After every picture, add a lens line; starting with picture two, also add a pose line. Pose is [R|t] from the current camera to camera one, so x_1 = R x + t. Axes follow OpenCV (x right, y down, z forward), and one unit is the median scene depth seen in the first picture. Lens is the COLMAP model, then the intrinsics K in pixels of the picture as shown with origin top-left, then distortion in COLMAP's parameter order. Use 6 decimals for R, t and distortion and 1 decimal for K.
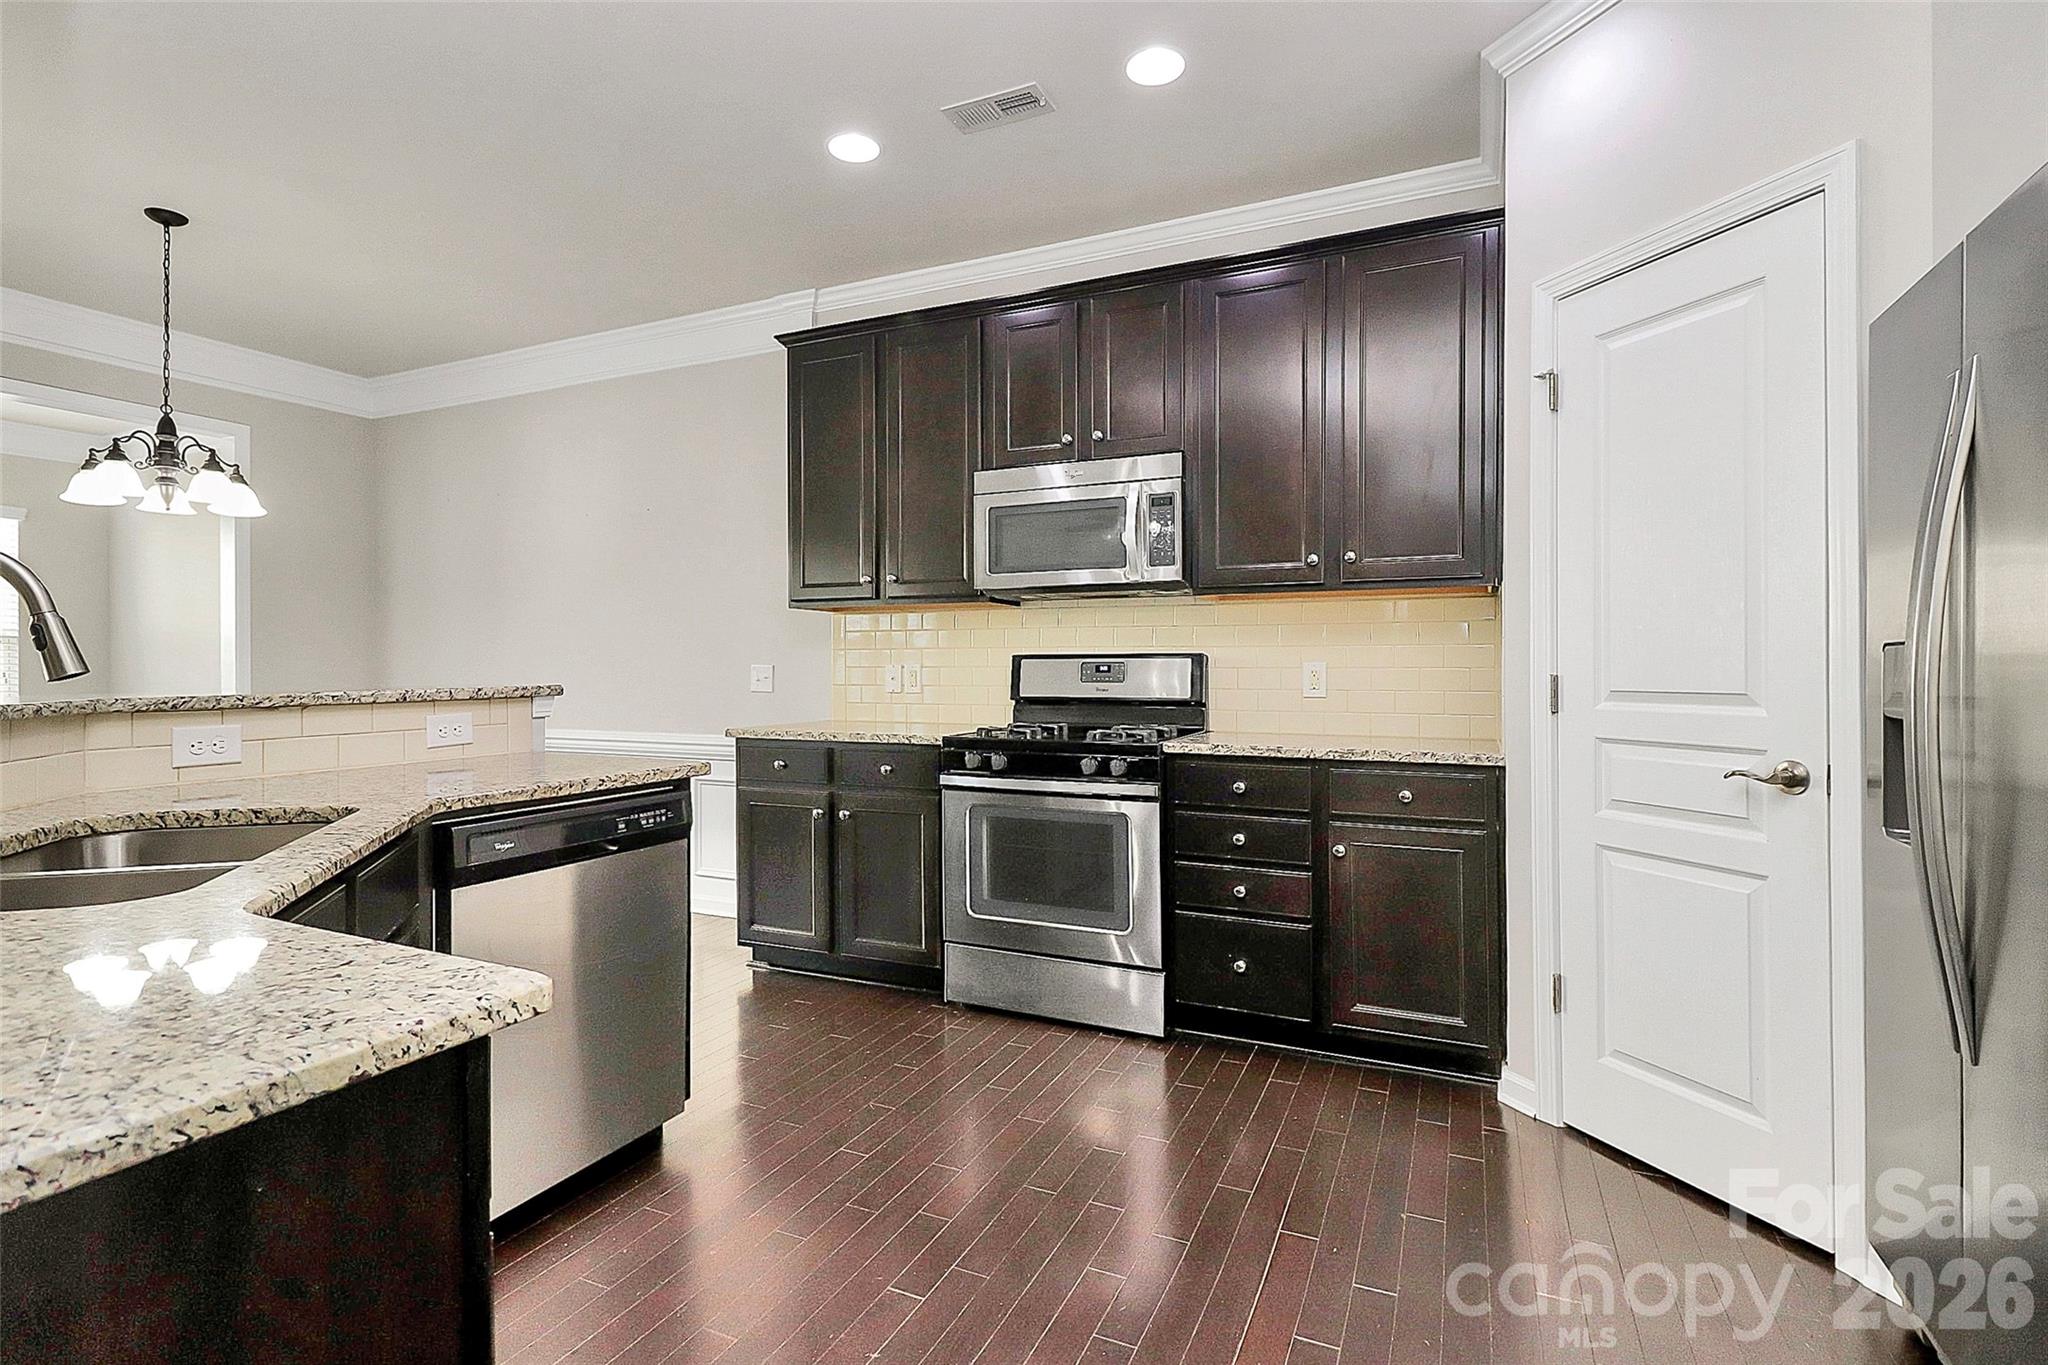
lens RADIAL K [[1018.6, 0, 1001.8], [0, 1018.6, 674.3], [0, 0, 1]] dist [0.037577, -0.028912]
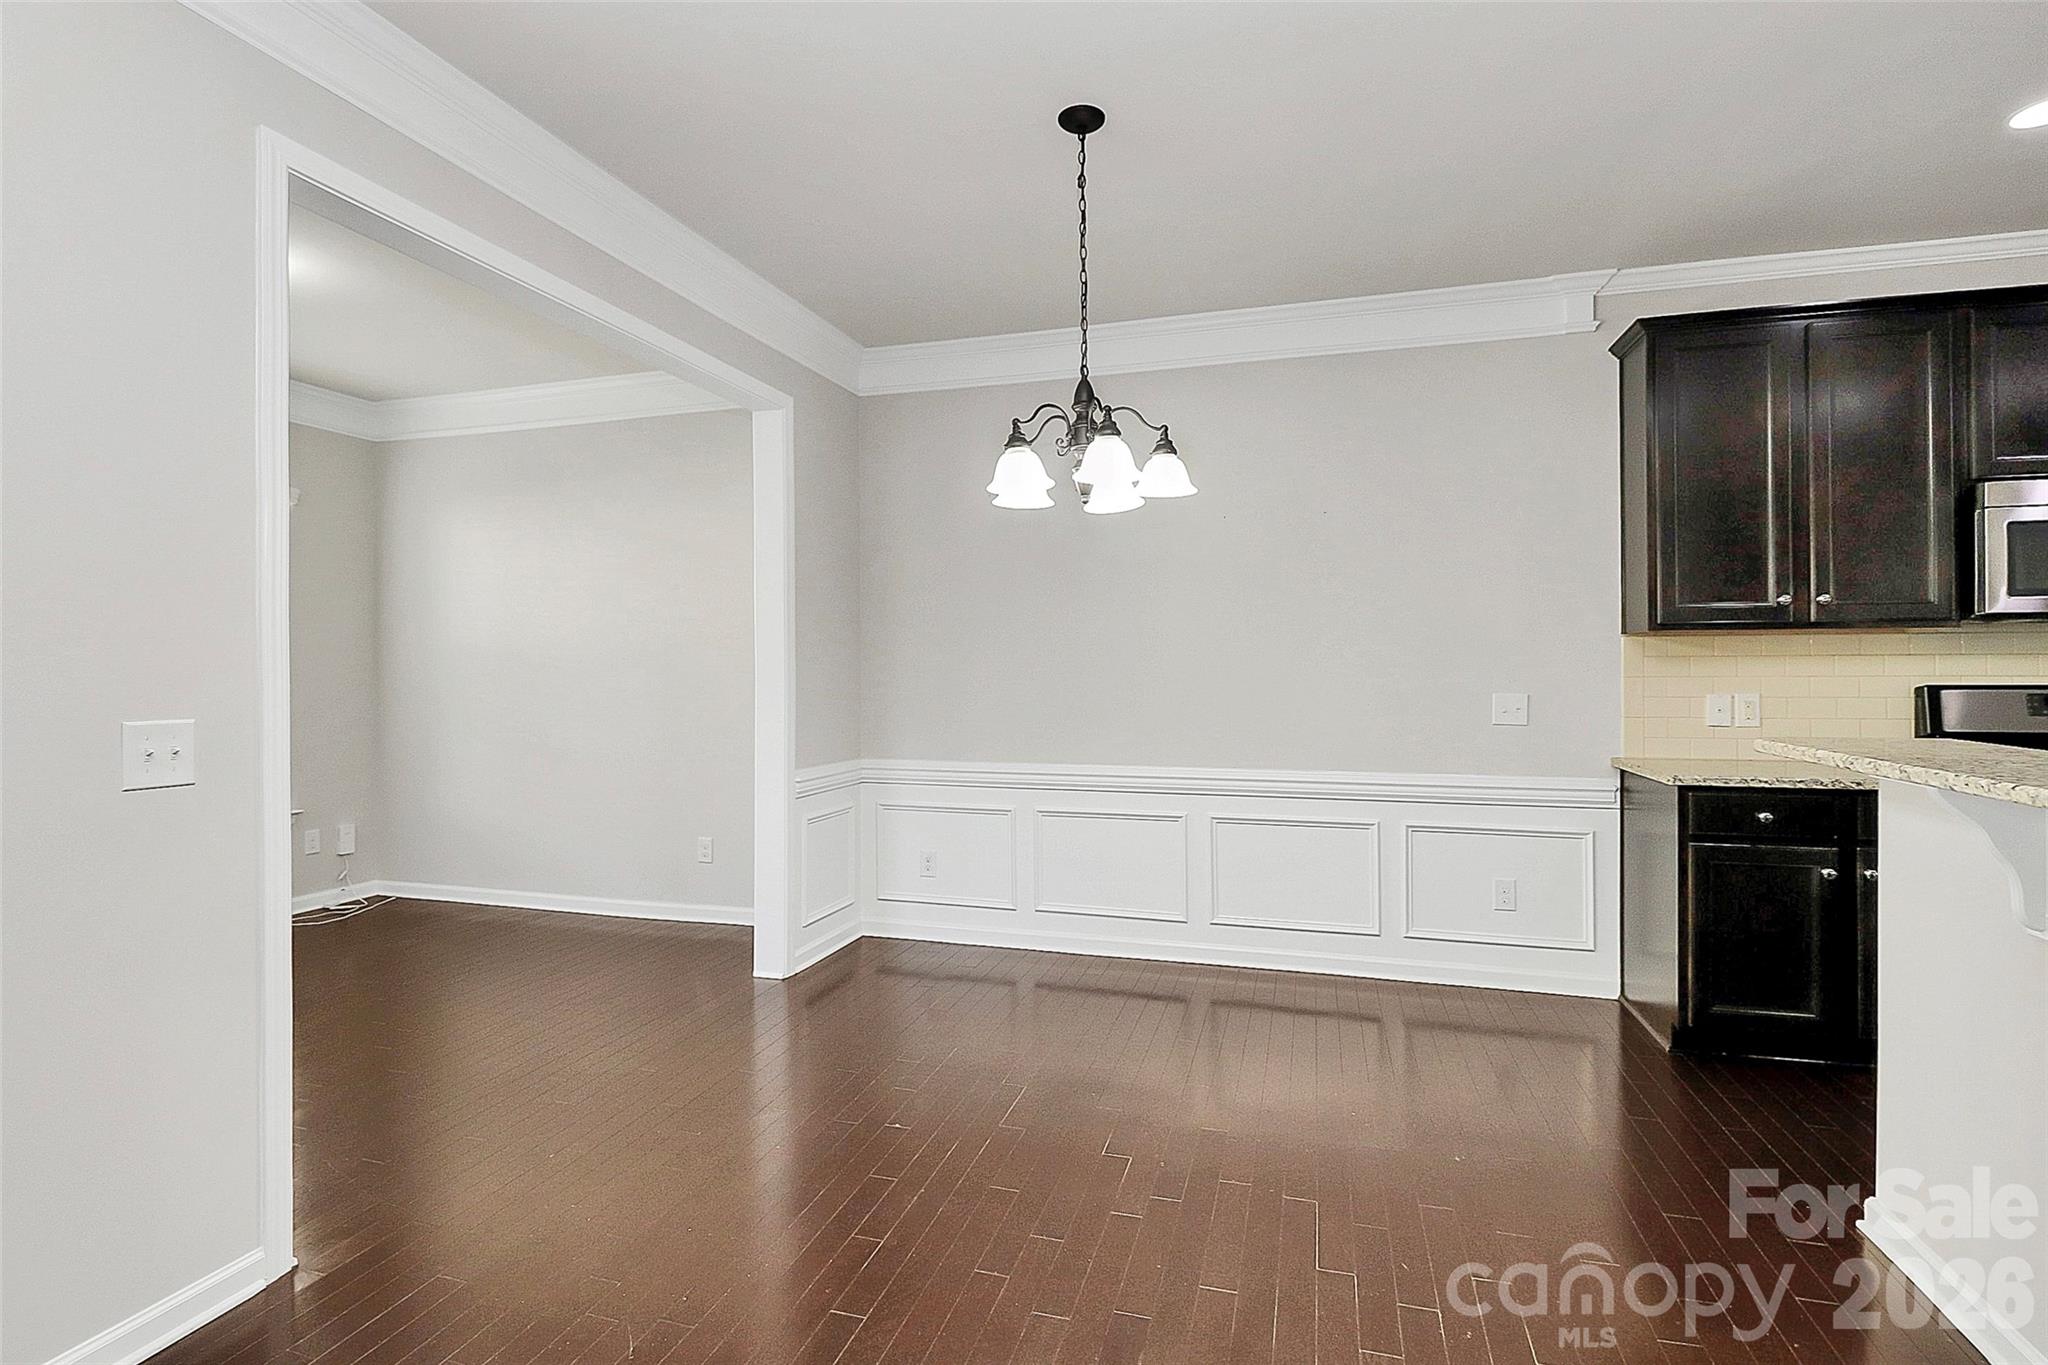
lens RADIAL K [[978.6, 0, 1023.3], [0, 978.6, 671.2], [0, 0, 1]] dist [0.002555, -0.012109]
pose [[0.990359, -0.001067, 0.138521, -1.026865], [0.002301, 0.999959, -0.008750, -0.030185], [-0.138506, 0.008984, 0.990321, 0.307276]]
